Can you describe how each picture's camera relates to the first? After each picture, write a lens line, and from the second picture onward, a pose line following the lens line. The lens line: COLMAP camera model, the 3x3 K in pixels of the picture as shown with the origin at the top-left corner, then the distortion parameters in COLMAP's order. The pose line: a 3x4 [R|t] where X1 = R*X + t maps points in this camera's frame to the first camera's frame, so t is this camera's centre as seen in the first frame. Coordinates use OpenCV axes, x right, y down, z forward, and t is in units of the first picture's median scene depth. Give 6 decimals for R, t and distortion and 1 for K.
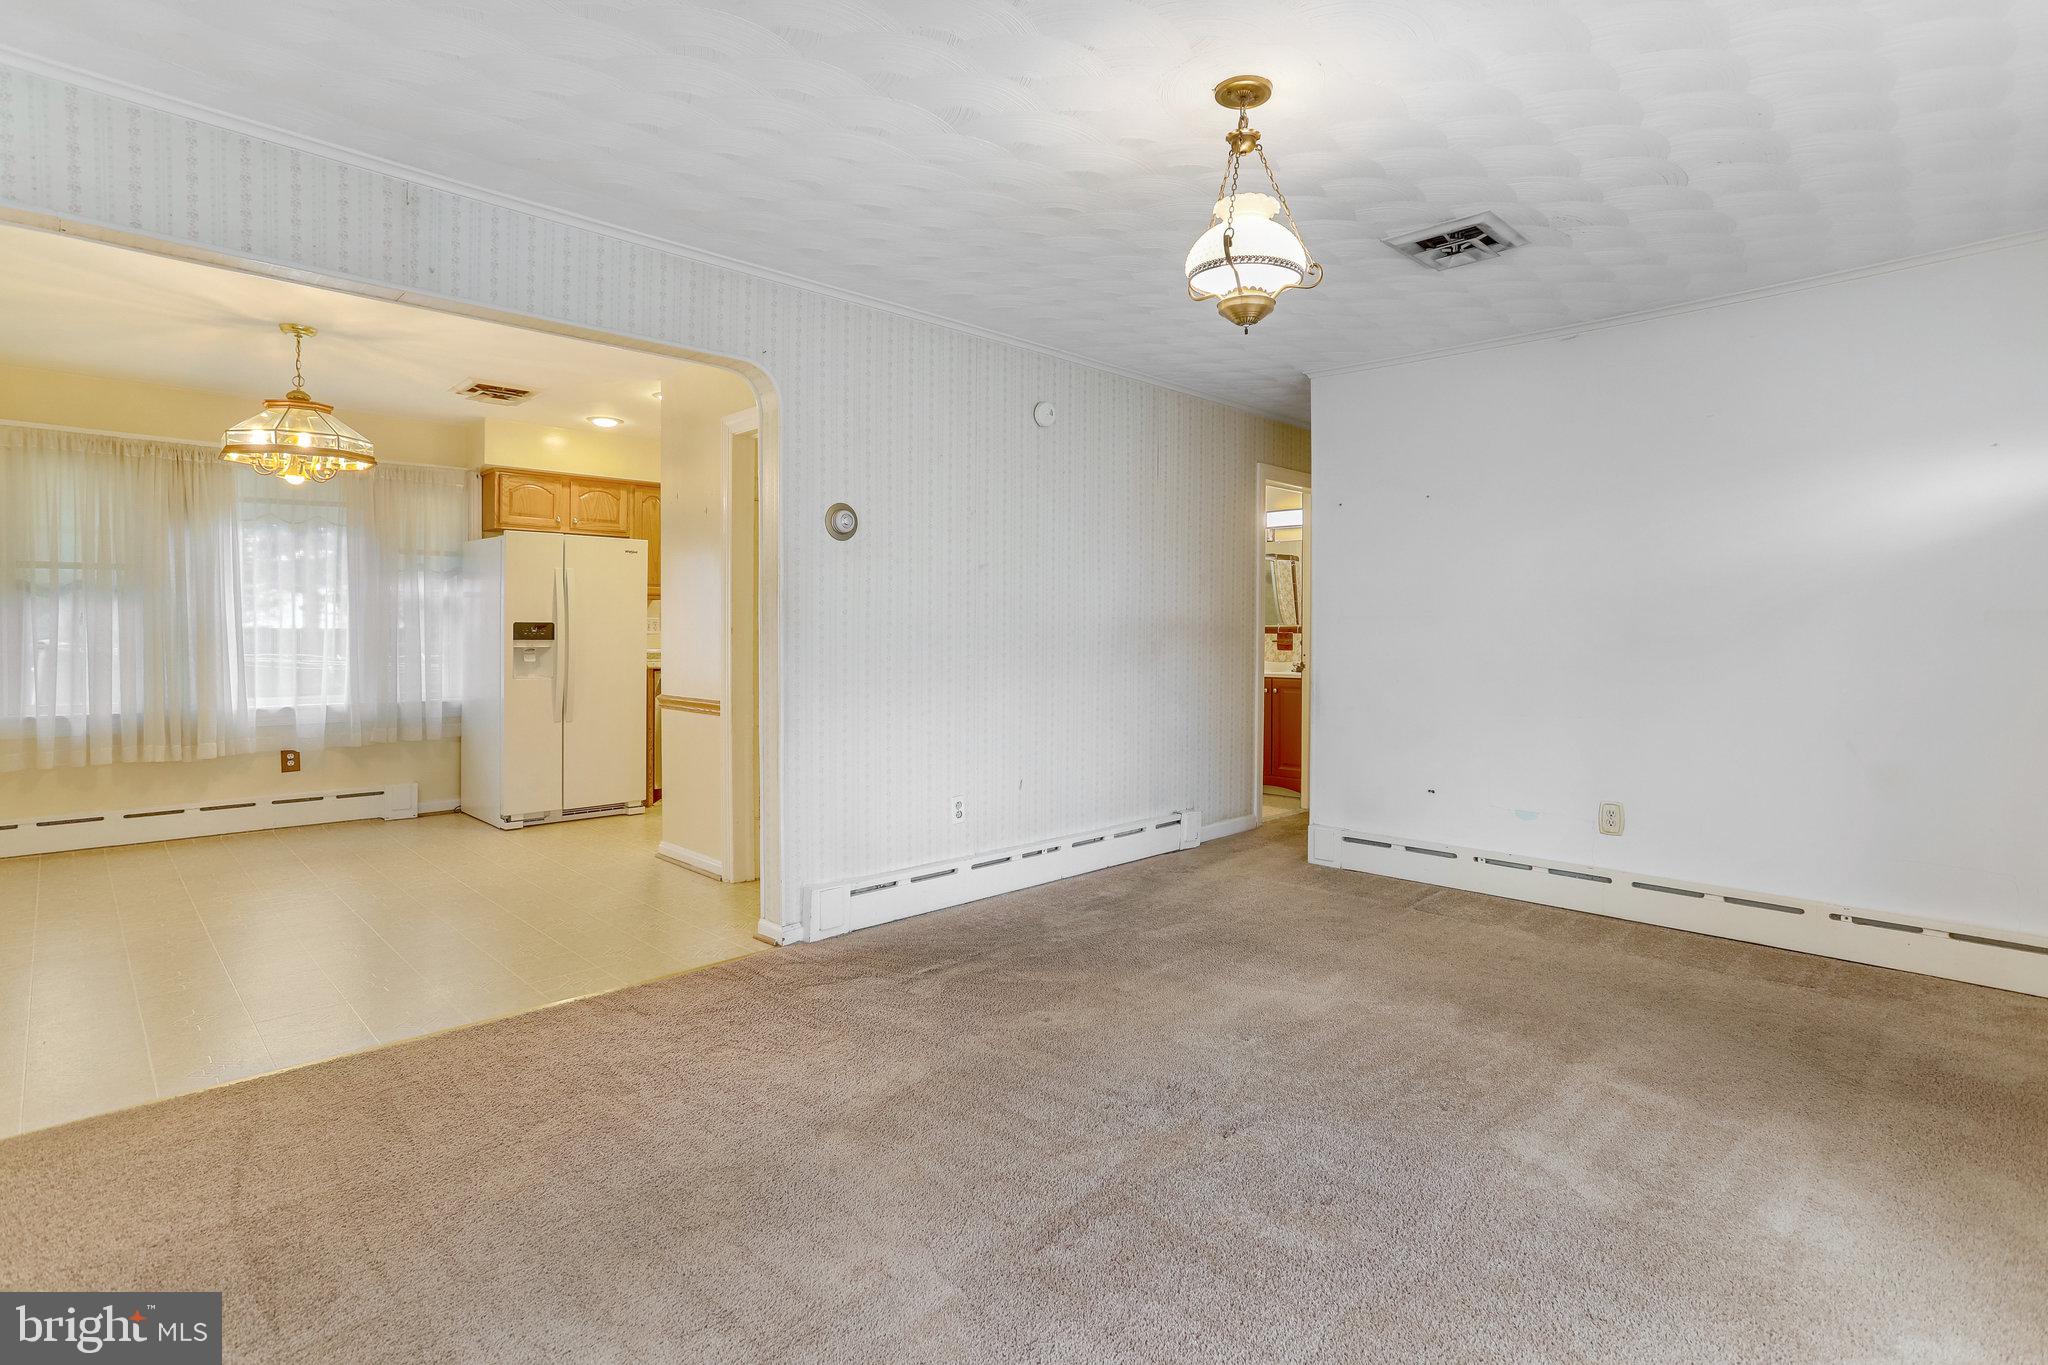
lens RADIAL K [[1064.0, 0, 1048.1], [0, 1064.0, 619.8], [0, 0, 1]] dist [0.002904, 0.001482]
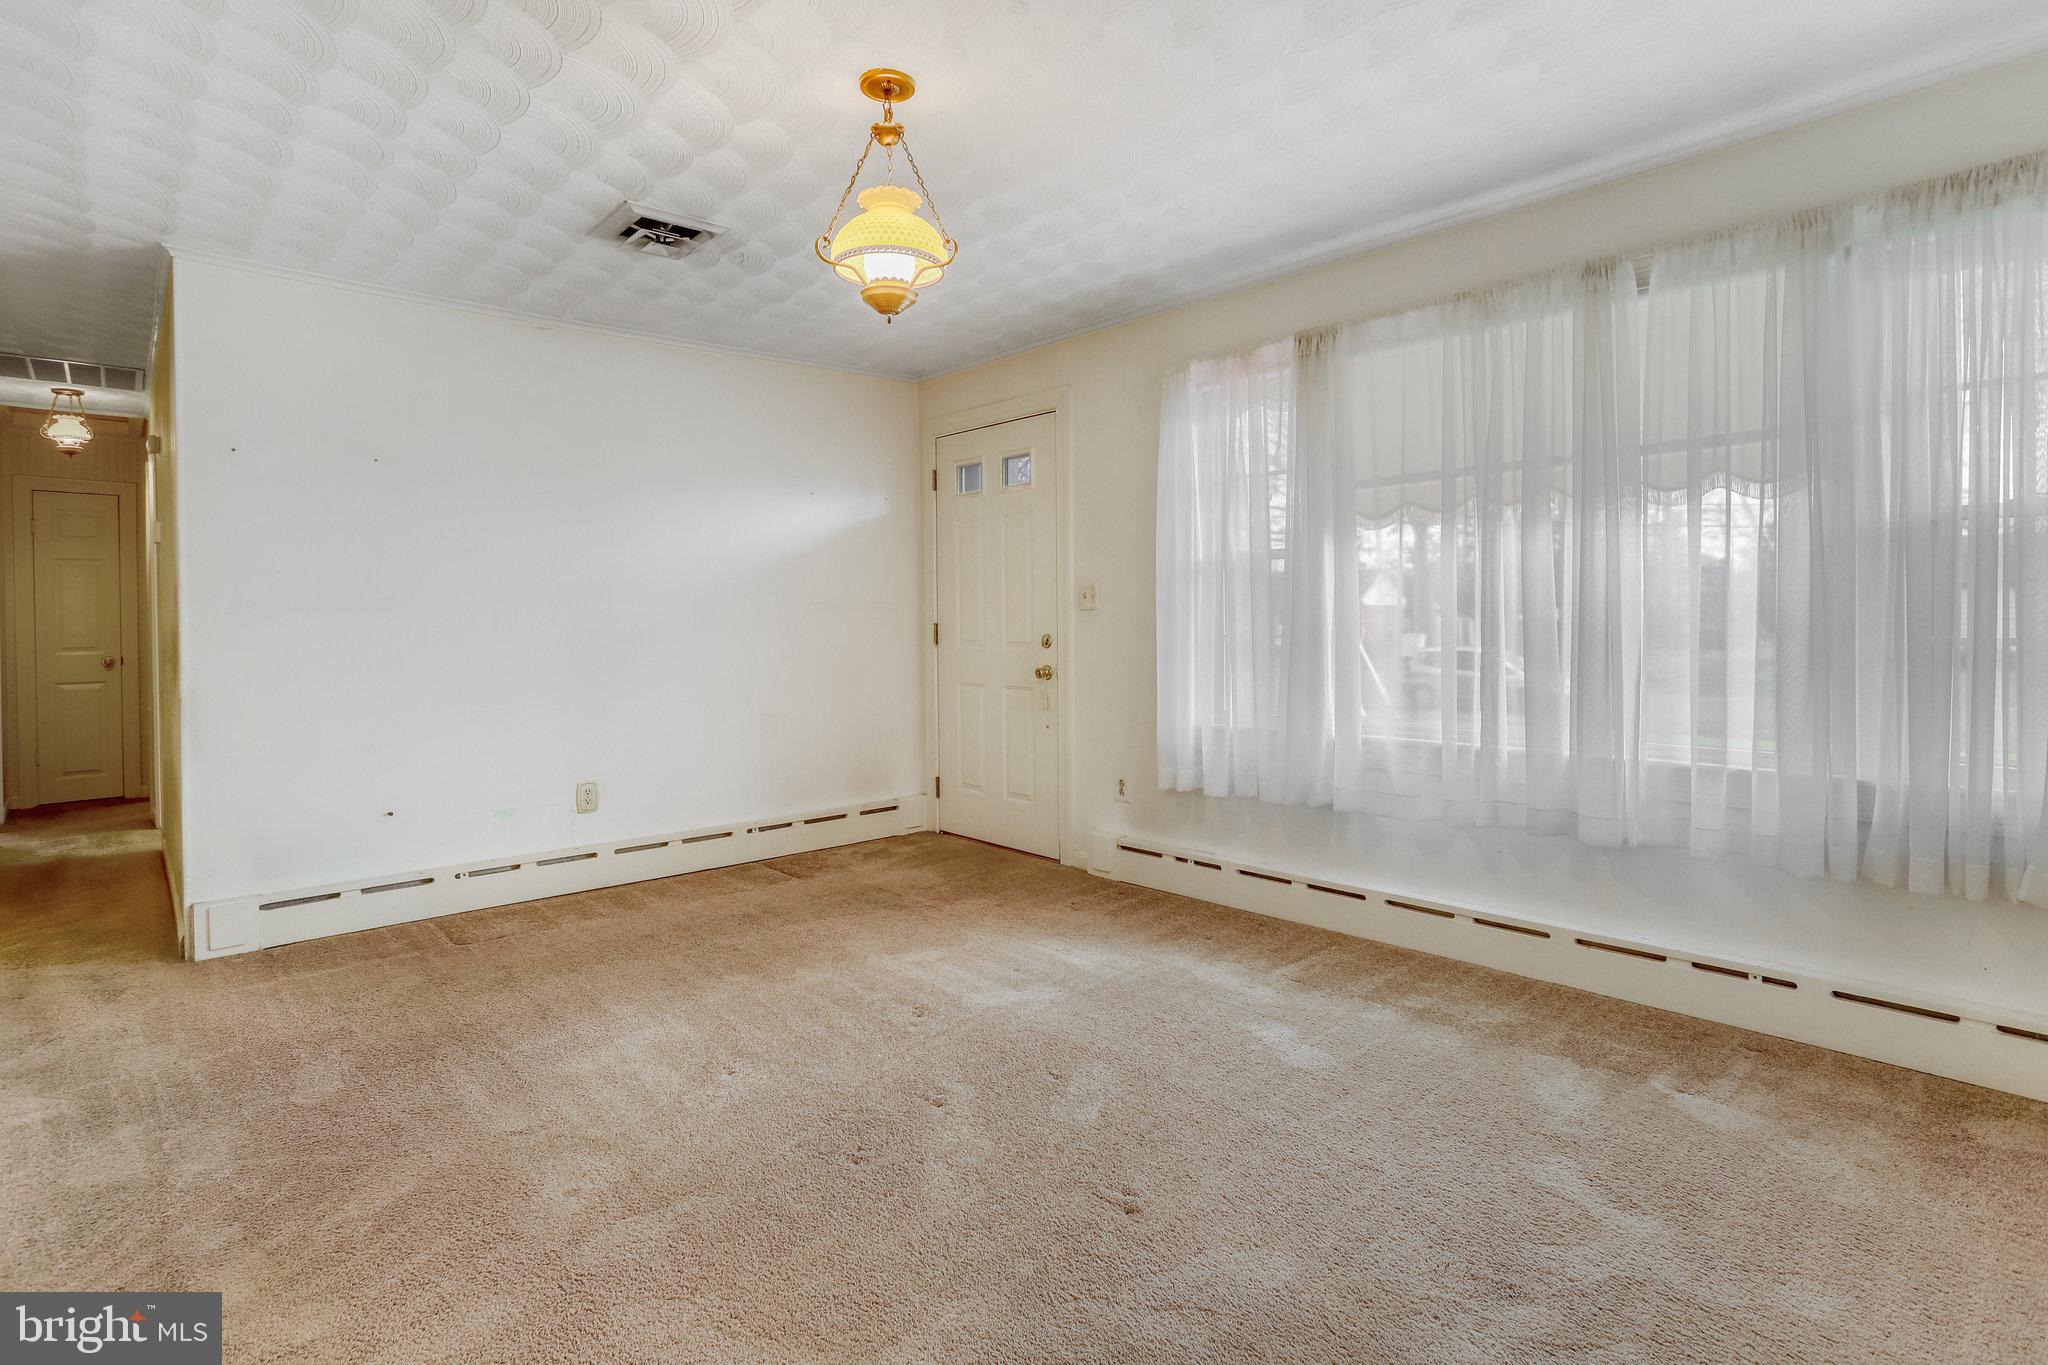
lens RADIAL K [[1064.0, 0, 1048.1], [0, 1064.0, 619.8], [0, 0, 1]] dist [0.002904, 0.001482]
pose [[0.034341, -0.010977, 0.999350, -0.612504], [0.001432, 0.999939, 0.010934, -0.000469], [-0.999409, 0.001056, 0.034354, 0.608178]]
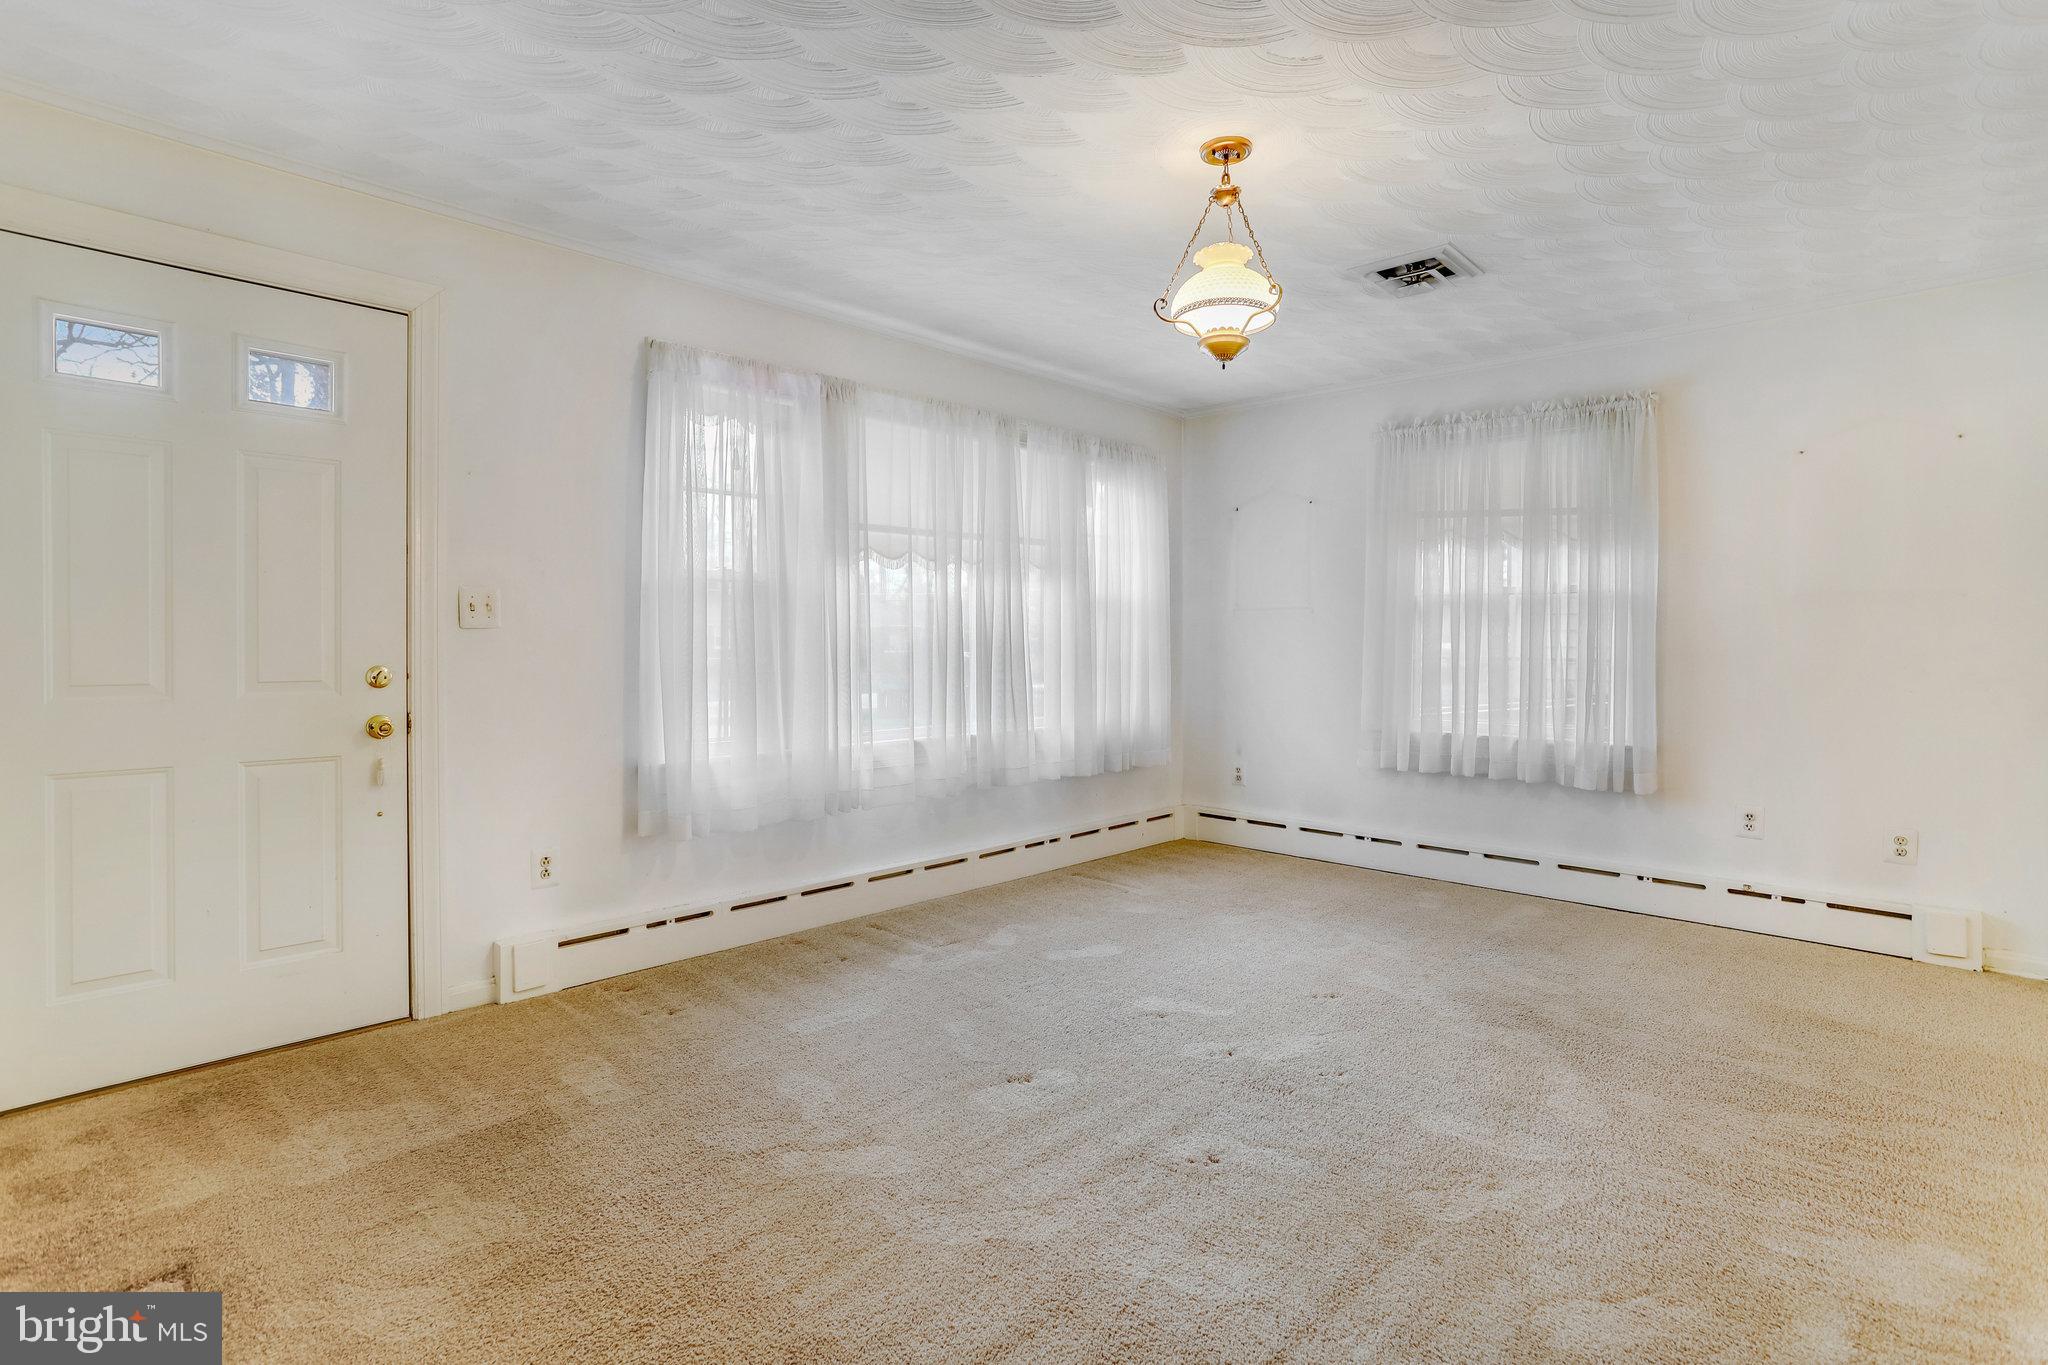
lens RADIAL K [[1006.2, 0, 1021.6], [0, 1006.2, 674.0], [0, 0, 1]] dist [-0.045149, 0.031047]
pose [[-0.999839, -0.006375, -0.016777, 0.303630], [-0.006733, 0.999749, 0.021347, 0.020467], [0.016636, 0.021456, -0.999631, 1.509632]]
